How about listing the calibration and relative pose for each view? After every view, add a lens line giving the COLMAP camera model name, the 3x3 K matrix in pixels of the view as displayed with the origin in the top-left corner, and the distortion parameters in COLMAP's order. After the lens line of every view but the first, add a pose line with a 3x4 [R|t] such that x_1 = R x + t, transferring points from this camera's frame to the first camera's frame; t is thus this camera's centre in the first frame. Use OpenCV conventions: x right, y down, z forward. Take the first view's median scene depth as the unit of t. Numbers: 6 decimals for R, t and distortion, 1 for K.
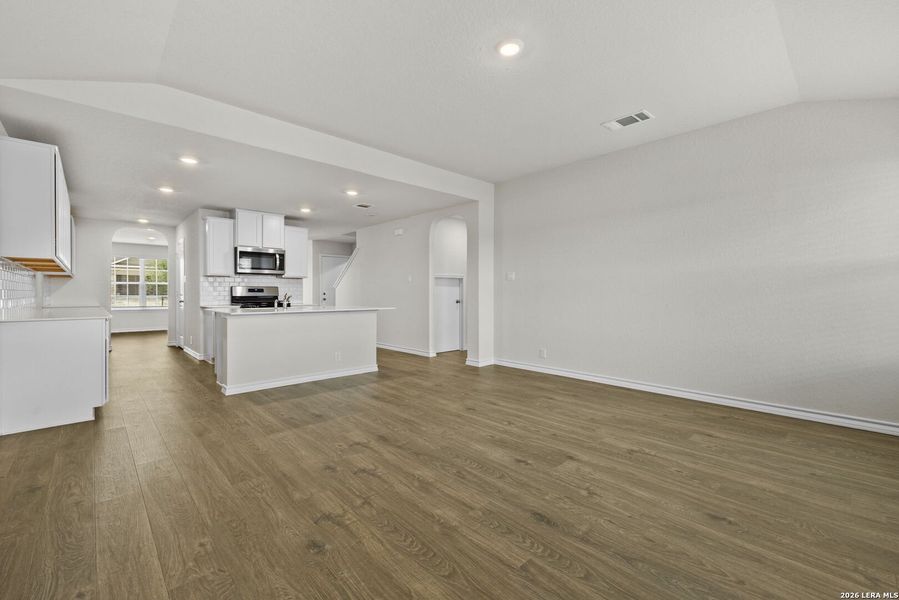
lens RADIAL K [[383.4, 0, 444.3], [0, 383.4, 295.8], [0, 0, 1]] dist [-0.002337, -0.000384]
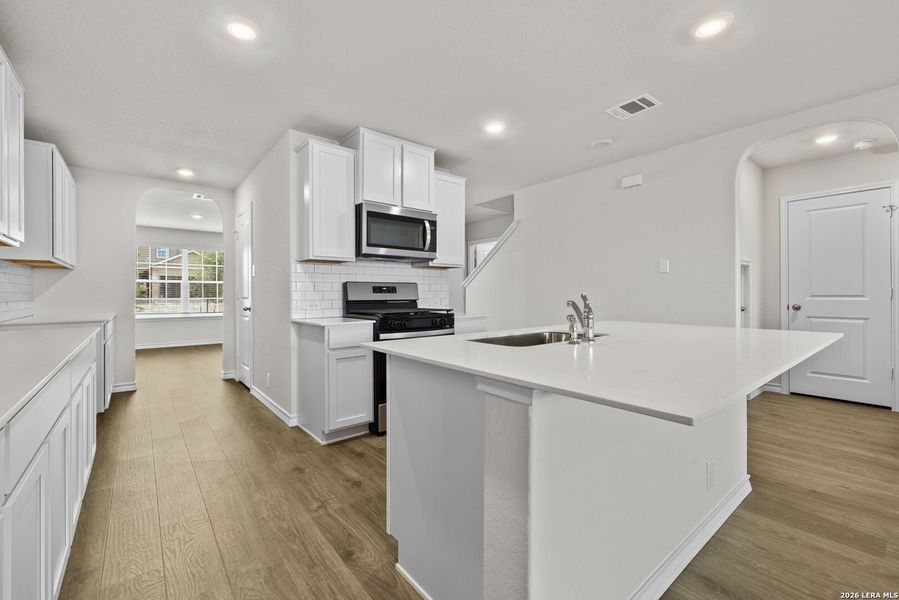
lens RADIAL K [[377.5, 0, 442.2], [0, 377.5, 293.4], [0, 0, 1]] dist [0.000673, -0.000005]
pose [[0.997441, -0.004065, -0.071378, -0.369563], [0.003603, 0.999972, -0.006605, -0.004583], [0.071403, 0.006331, 0.997427, 0.471892]]
